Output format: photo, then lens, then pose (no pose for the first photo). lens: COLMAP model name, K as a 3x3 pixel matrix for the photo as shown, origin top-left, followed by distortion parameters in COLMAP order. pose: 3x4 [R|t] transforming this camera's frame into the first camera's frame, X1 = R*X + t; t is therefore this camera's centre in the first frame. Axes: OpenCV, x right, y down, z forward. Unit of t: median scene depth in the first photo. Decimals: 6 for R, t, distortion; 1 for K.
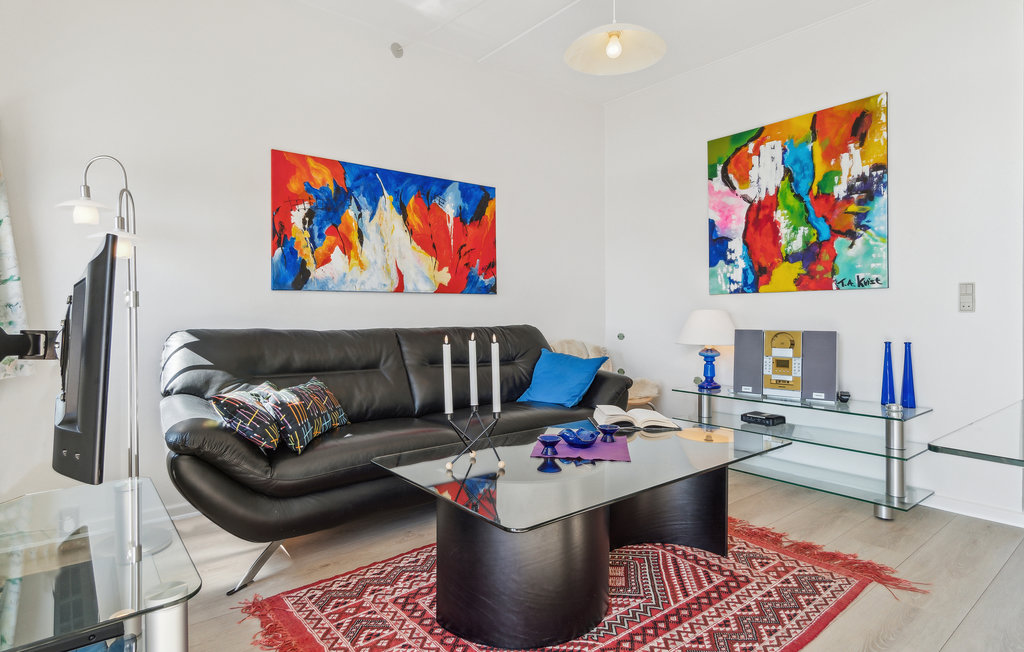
lens RADIAL K [[556.8, 0, 511.8], [0, 556.8, 319.7], [0, 0, 1]] dist [-0.000856, -0.000361]
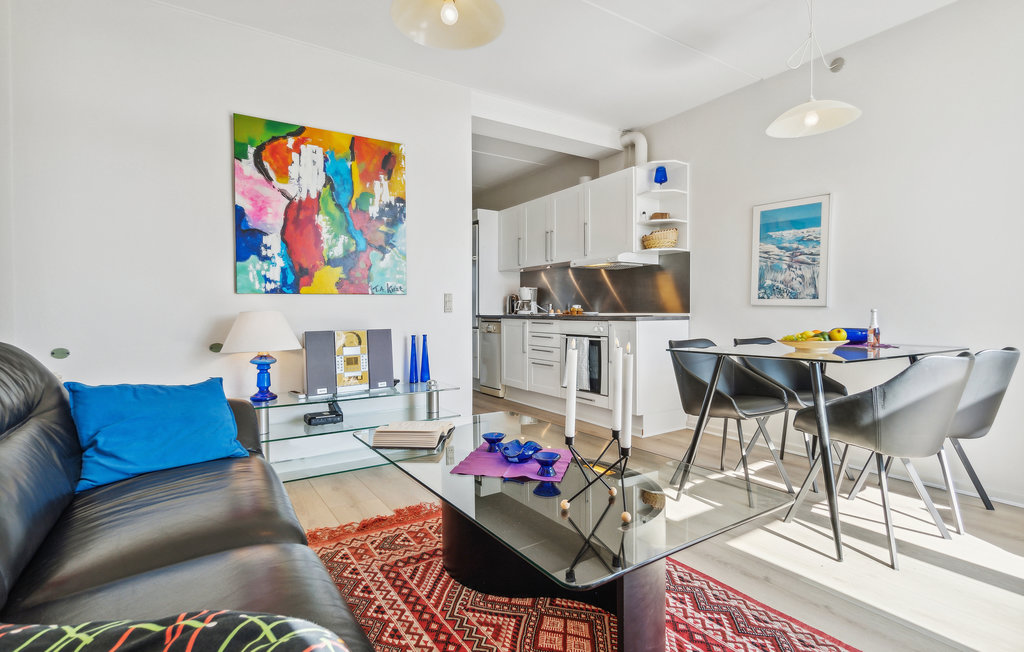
lens RADIAL K [[493.1, 0, 511.6], [0, 493.1, 324.7], [0, 0, 1]] dist [0.001688, -0.000003]
pose [[0.091108, -0.020386, 0.995632, -0.403899], [0.022636, 0.999575, 0.018396, -0.001526], [-0.995584, 0.020861, 0.091531, 0.567348]]
